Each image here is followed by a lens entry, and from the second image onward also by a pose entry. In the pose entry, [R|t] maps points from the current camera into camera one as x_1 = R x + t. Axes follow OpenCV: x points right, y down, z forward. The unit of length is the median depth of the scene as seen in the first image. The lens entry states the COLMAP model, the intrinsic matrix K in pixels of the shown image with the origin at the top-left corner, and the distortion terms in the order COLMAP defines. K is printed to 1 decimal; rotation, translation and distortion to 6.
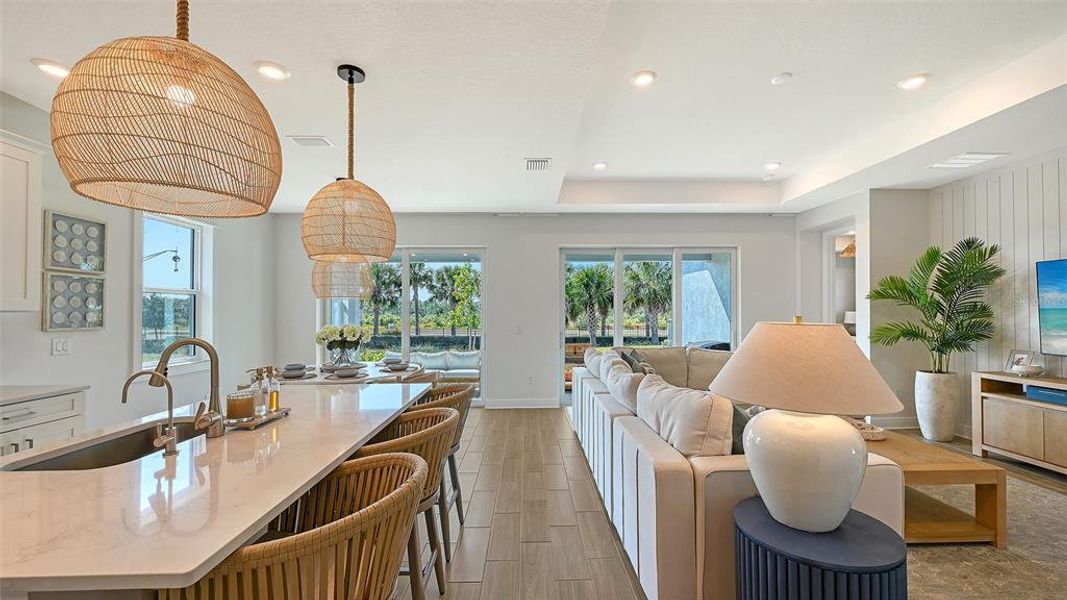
lens RADIAL K [[427.3, 0, 538.5], [0, 427.3, 310.9], [0, 0, 1]] dist [-0.002917, 0.000766]
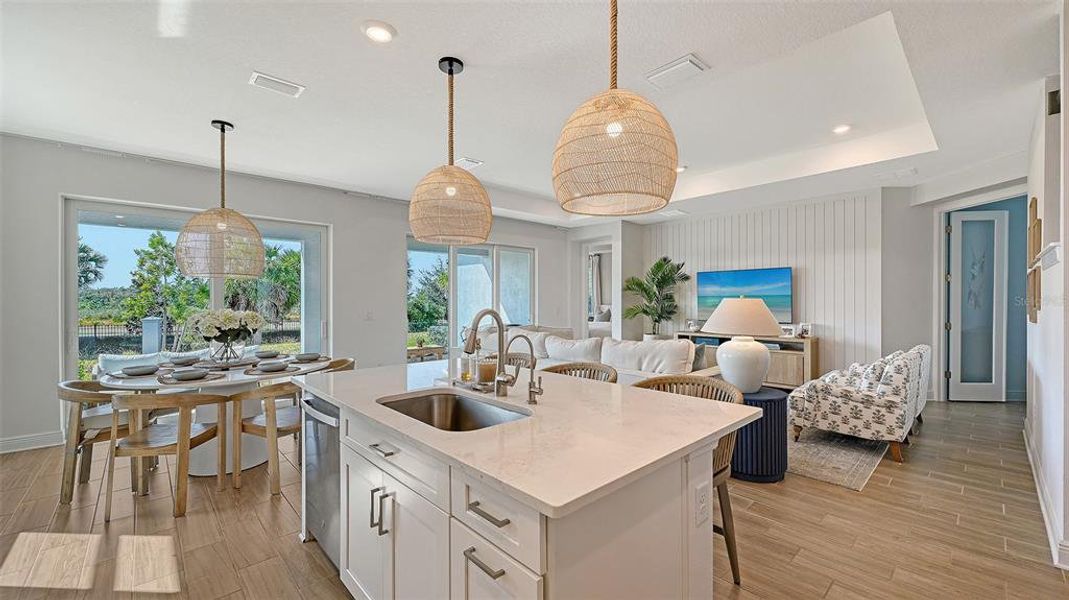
lens RADIAL K [[428.1, 0, 535.3], [0, 428.1, 305.9], [0, 0, 1]] dist [-0.002917, 0.000766]
pose [[0.737619, -0.006992, 0.675181, -0.578821], [-0.000507, 0.999940, 0.010909, 0.012975], [-0.675217, -0.008389, 0.737571, 0.058614]]
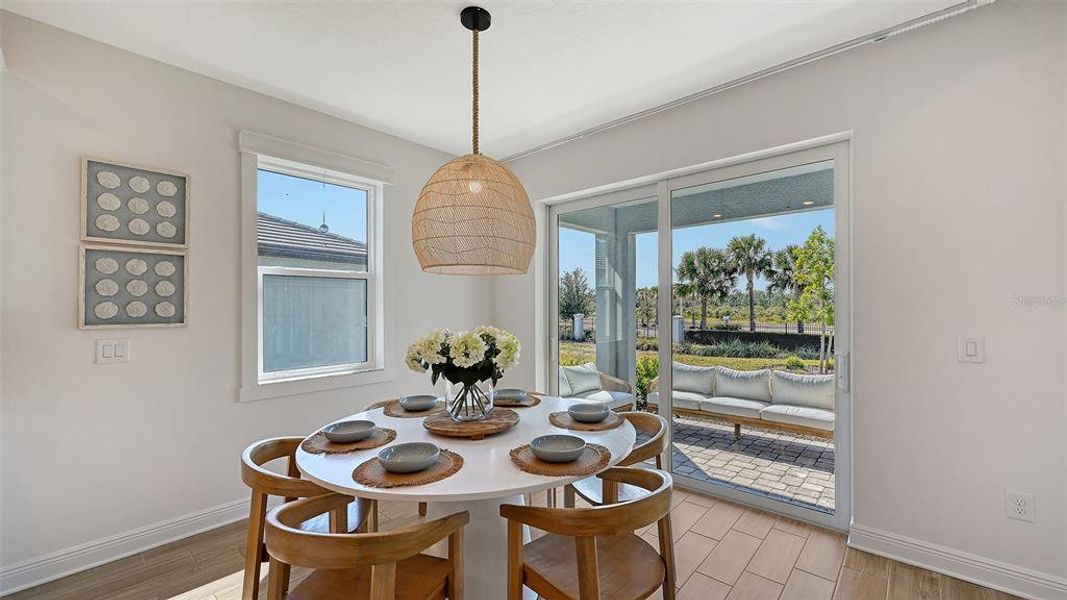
lens RADIAL K [[427.3, 0, 542.7], [0, 427.3, 305.9], [0, 0, 1]] dist [-0.002917, 0.000766]
pose [[0.732678, 0.000051, -0.680575, -0.088887], [0.004826, 0.999974, 0.005271, 0.006376], [0.680558, -0.007147, 0.732659, 0.730517]]
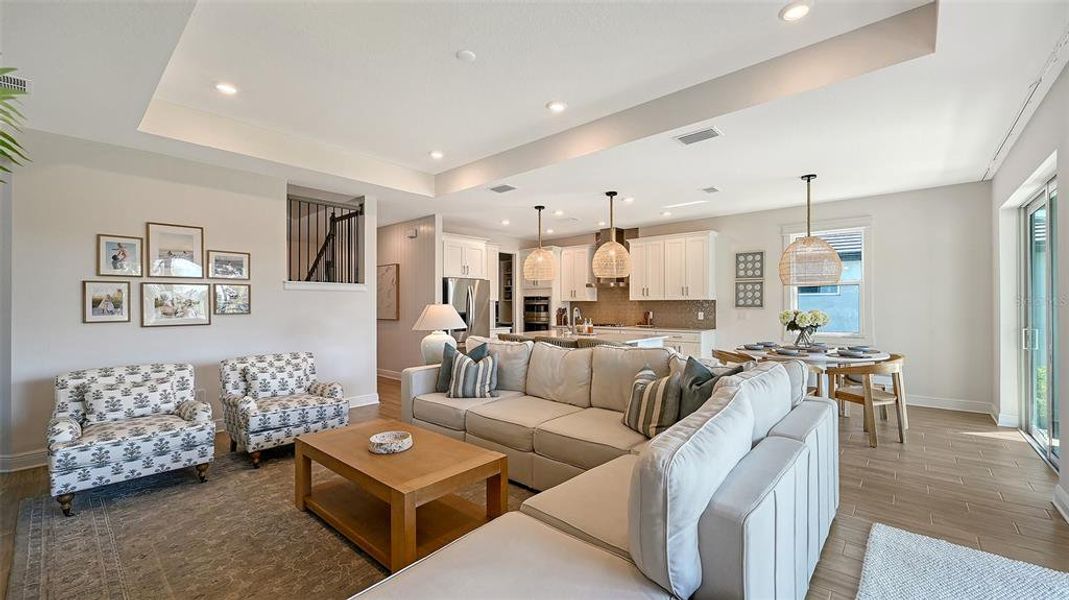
lens RADIAL K [[428.1, 0, 538.5], [0, 428.1, 301.1], [0, 0, 1]] dist [-0.002917, 0.000766]
pose [[-0.674495, 0.002848, -0.738274, 0.841176], [0.010592, 0.999927, -0.005820, 0.009303], [0.738203, -0.011745, -0.674476, 1.266464]]
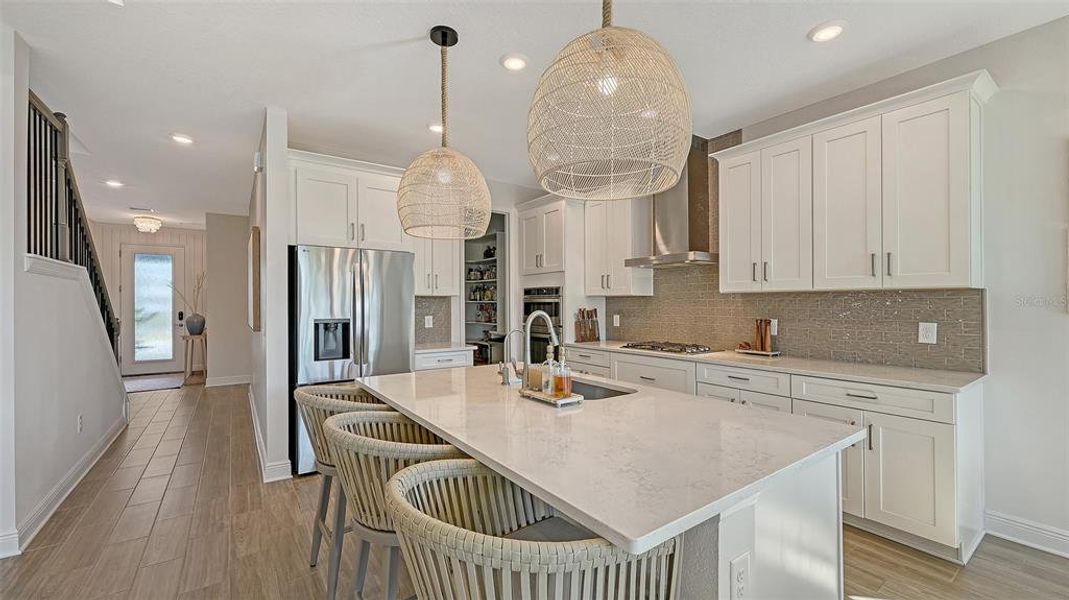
lens RADIAL K [[428.1, 0, 536.2], [0, 428.1, 300.4], [0, 0, 1]] dist [-0.002917, 0.000766]
pose [[-0.829263, 0.006436, -0.558821, -0.035738], [0.011691, 0.999915, -0.005833, 0.014630], [0.558736, -0.011370, -0.829268, 0.793395]]
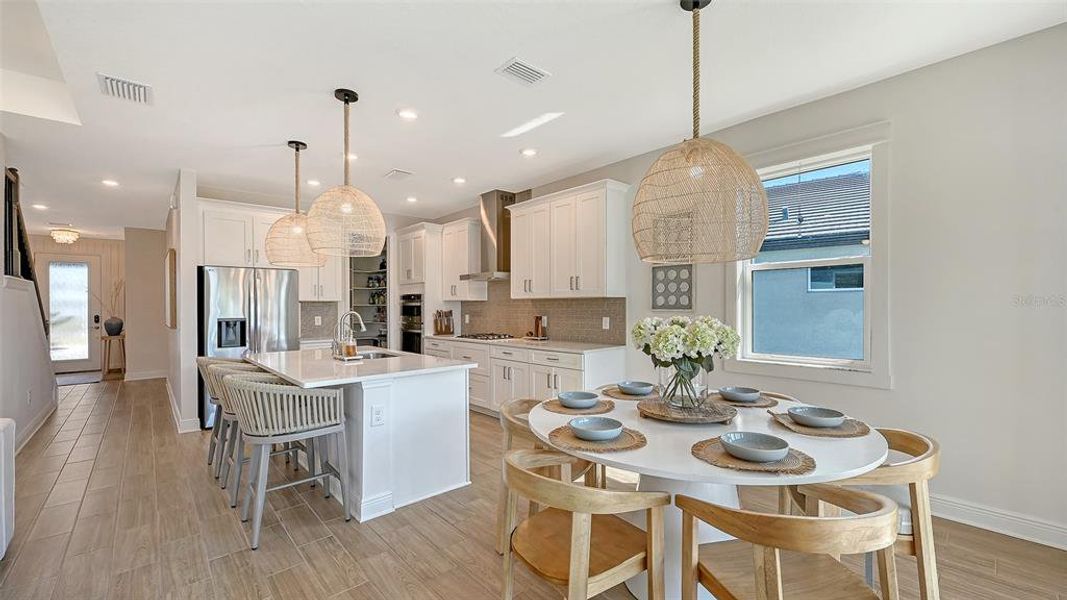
lens RADIAL K [[427.3, 0, 539.4], [0, 427.3, 302.7], [0, 0, 1]] dist [-0.002917, 0.000766]
pose [[-0.751278, 0.008176, -0.659936, -0.033487], [0.015095, 0.999875, -0.004796, 0.016706], [0.659814, -0.013564, -0.751307, 1.272034]]
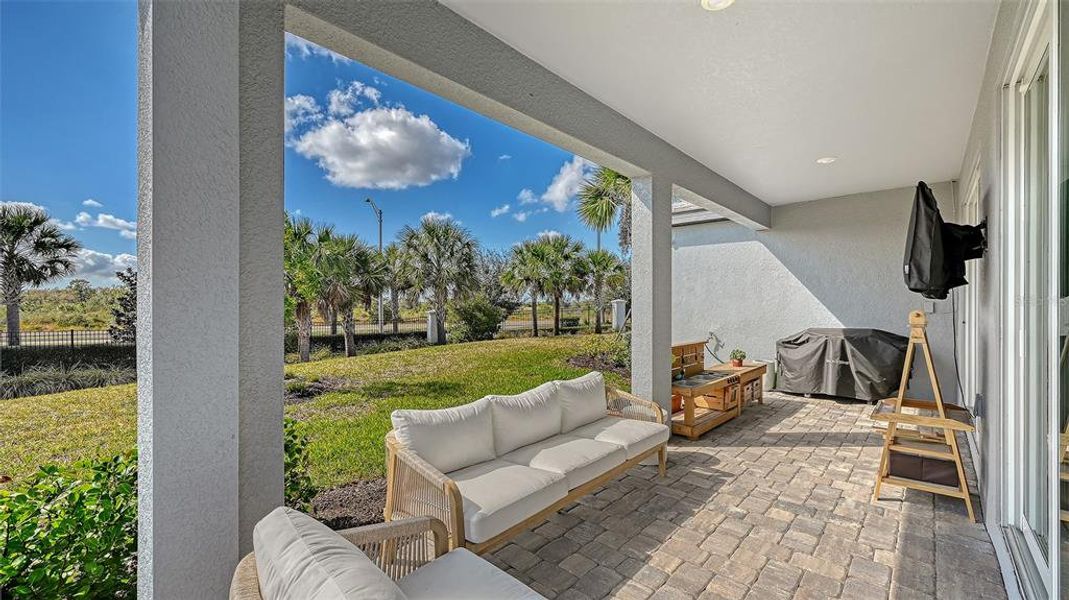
lens RADIAL K [[428.1, 0, 539.3], [0, 428.1, 306.4], [0, 0, 1]] dist [-0.002917, 0.000766]
pose [[0.698761, -0.001111, 0.715354, -0.928810], [-0.002496, 0.999989, 0.003991, 0.052280], [-0.715351, -0.004574, 0.698751, 1.470259]]
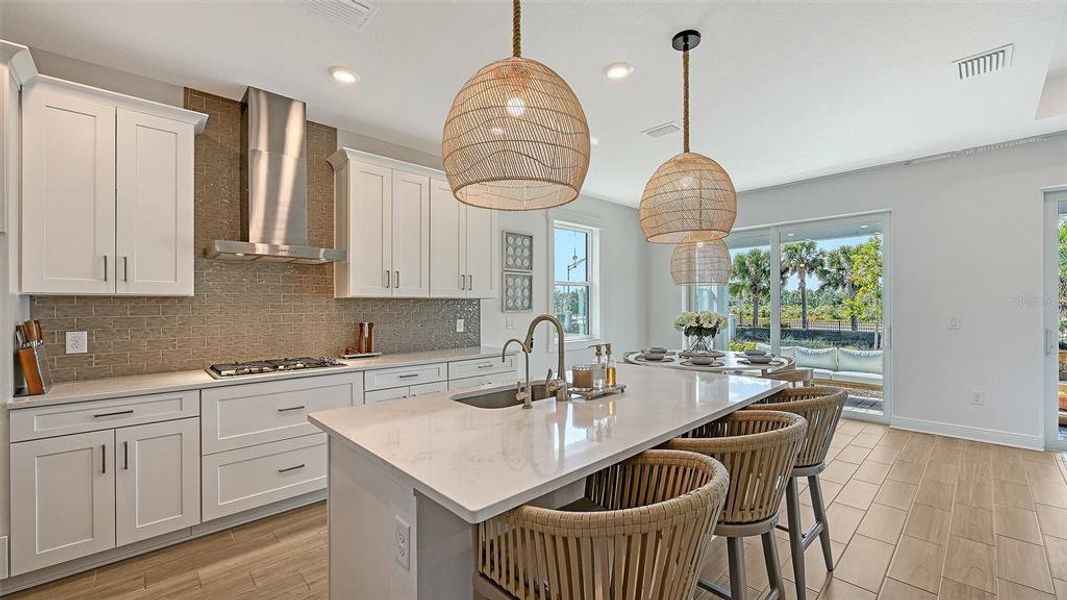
lens RADIAL K [[427.3, 0, 541.3], [0, 427.3, 306.3], [0, 0, 1]] dist [-0.002917, 0.000766]
pose [[0.671588, 0.002446, -0.740921, 0.025453], [0.004987, 0.999957, 0.007821, 0.011991], [0.740908, -0.008948, 0.671547, 0.071953]]
